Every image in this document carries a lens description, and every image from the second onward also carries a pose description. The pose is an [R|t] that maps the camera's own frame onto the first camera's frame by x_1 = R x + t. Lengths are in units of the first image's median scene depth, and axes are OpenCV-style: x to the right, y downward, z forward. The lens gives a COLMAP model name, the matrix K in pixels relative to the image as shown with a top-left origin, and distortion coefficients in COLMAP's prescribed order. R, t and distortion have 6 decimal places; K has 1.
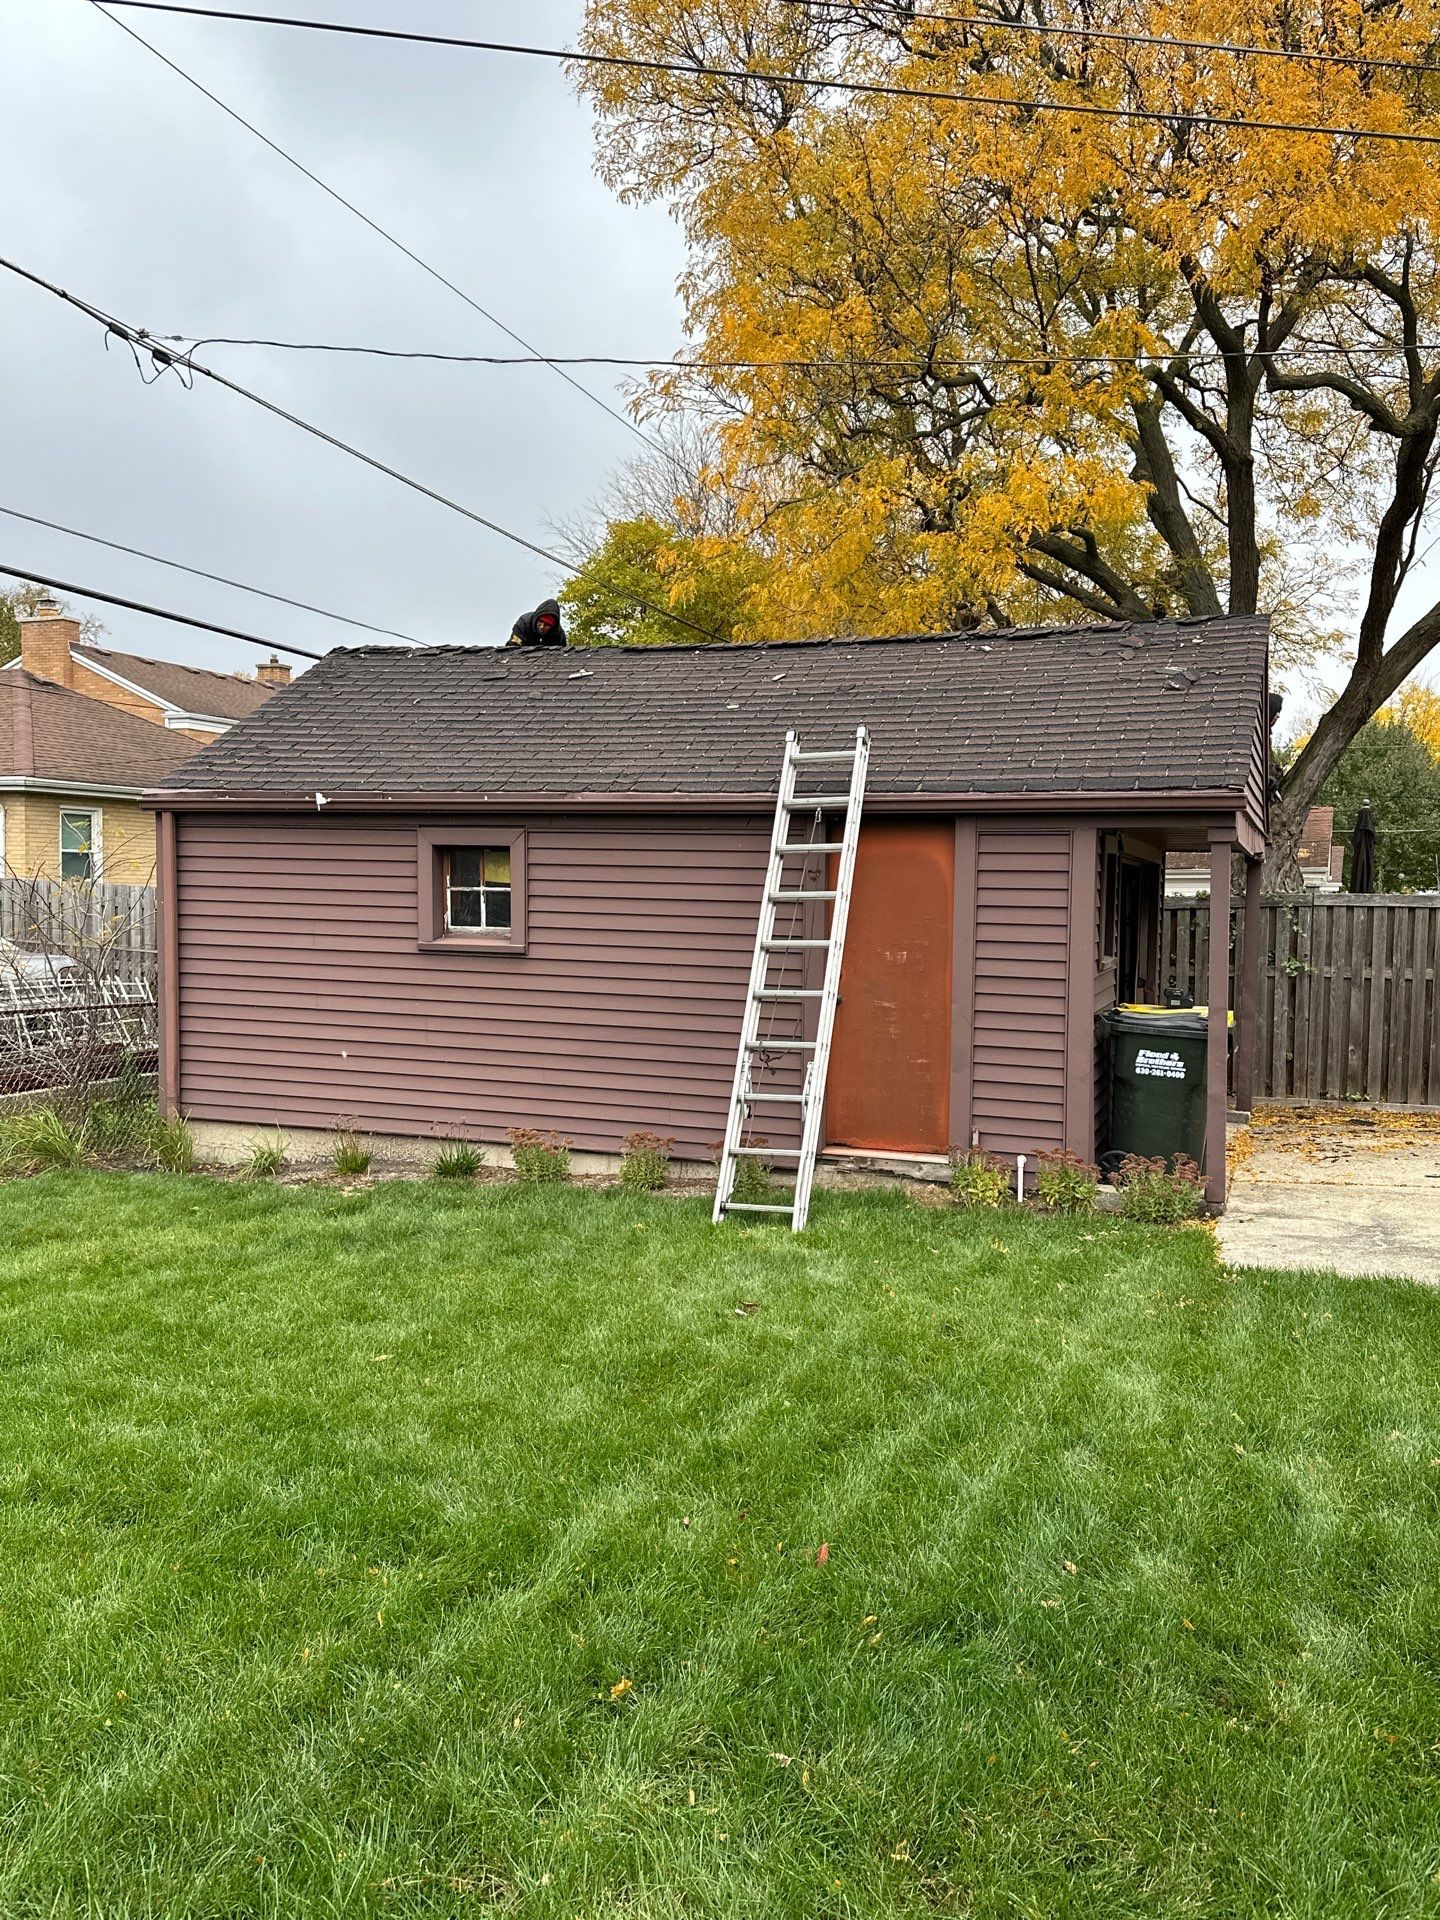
lens RADIAL K [[1526.0, 0, 717.5], [0, 1526.0, 972.8], [0, 0, 1]] dist [0.100541, -0.004585]
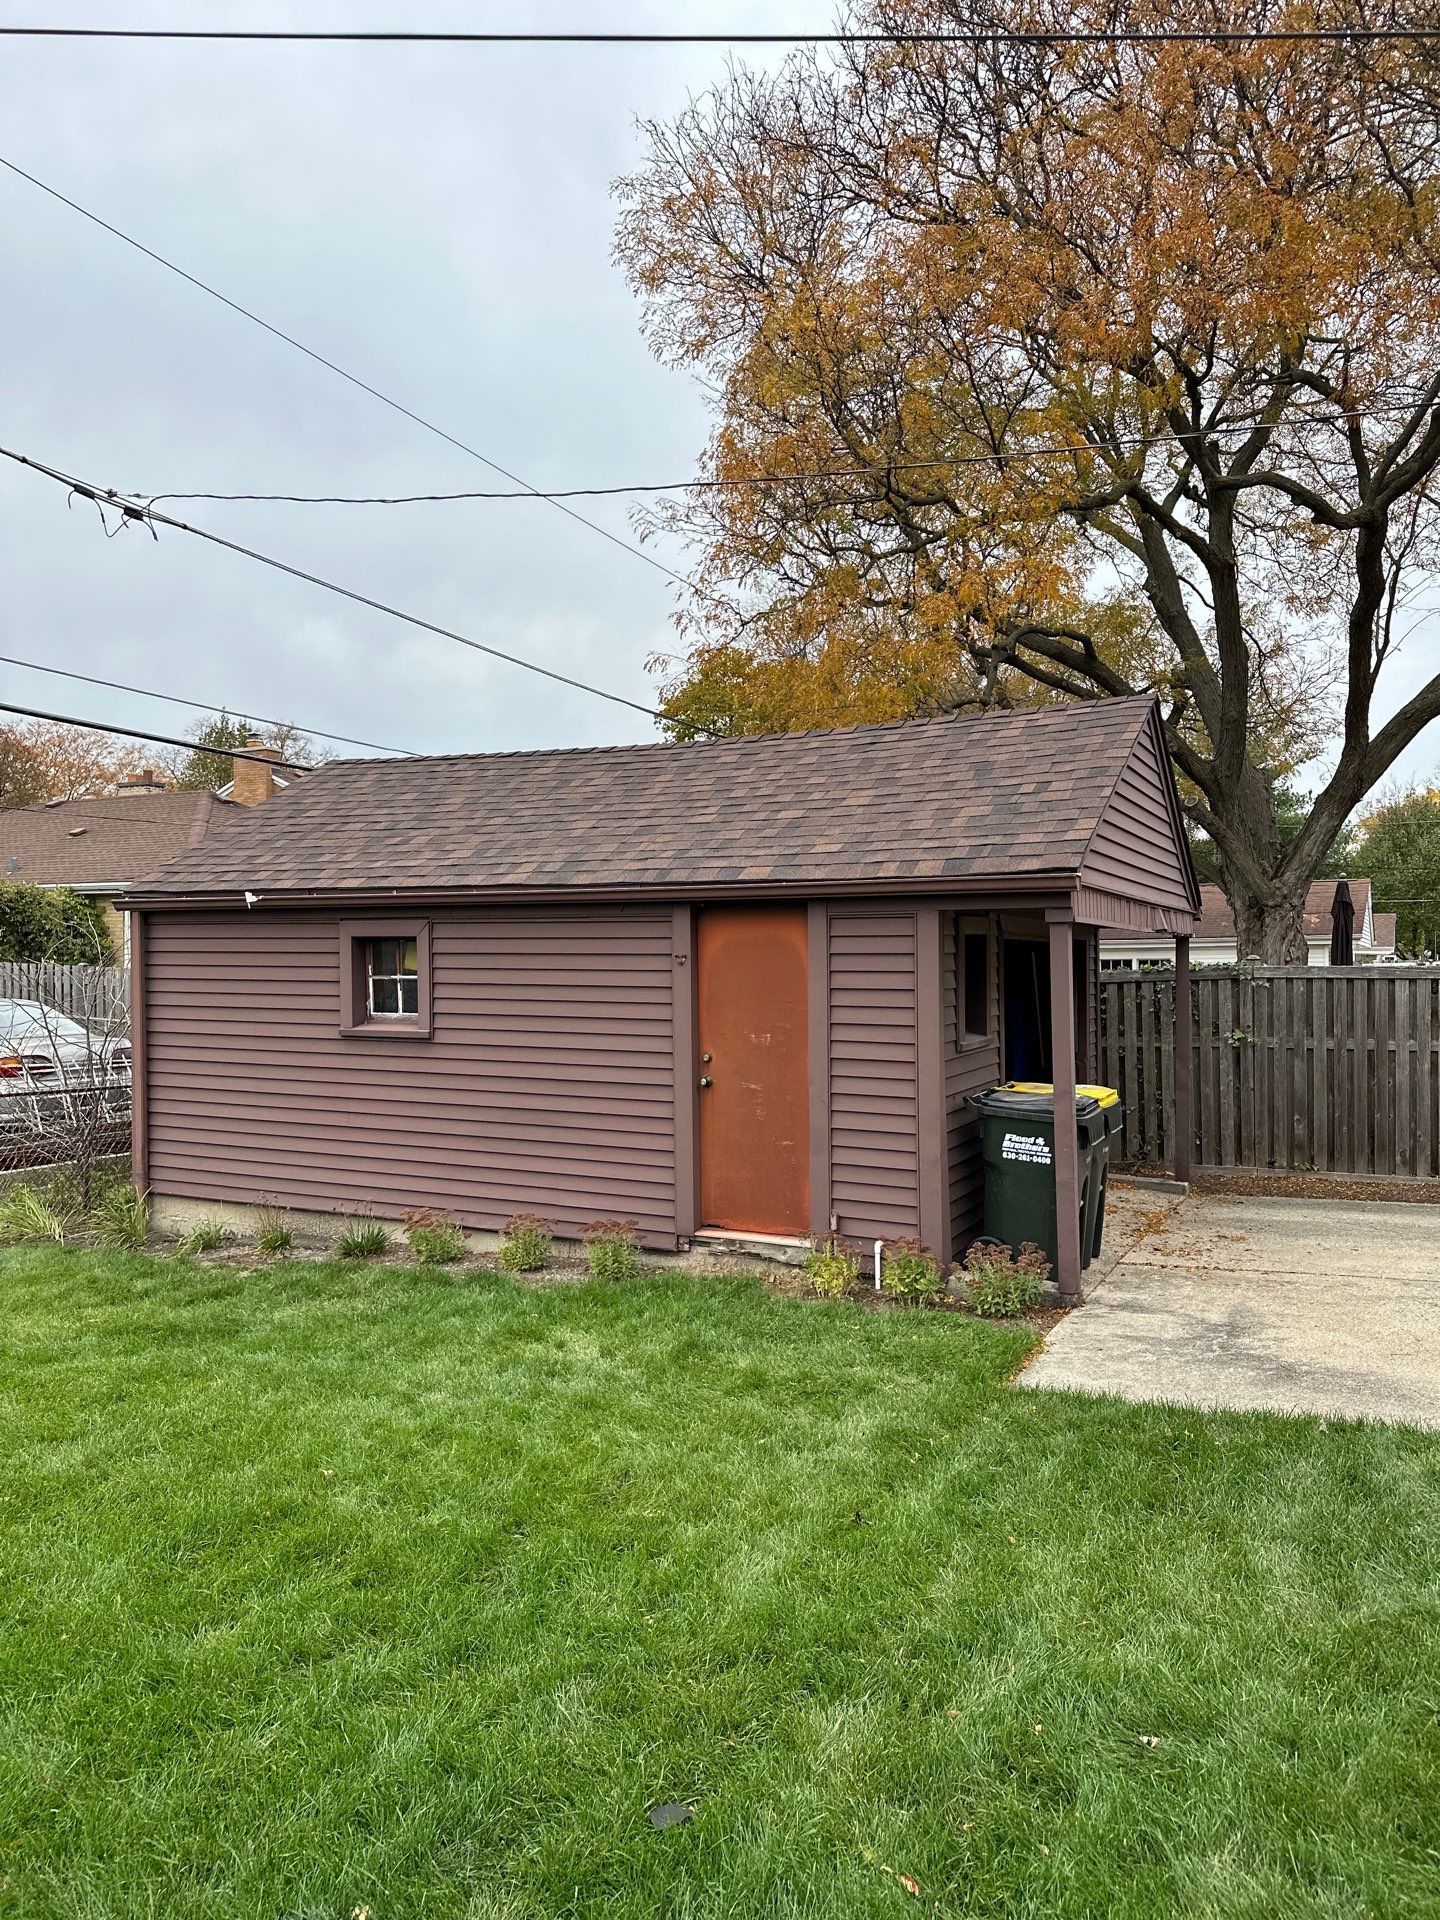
lens RADIAL K [[1296.7, 0, 723.6], [0, 1296.7, 959.8], [0, 0, 1]] dist [0.073250, -0.042587]
pose [[0.993360, -0.018124, -0.113607, 0.174032], [0.011915, 0.998410, -0.055093, -0.014703], [0.114424, 0.053374, 0.991997, 0.129401]]
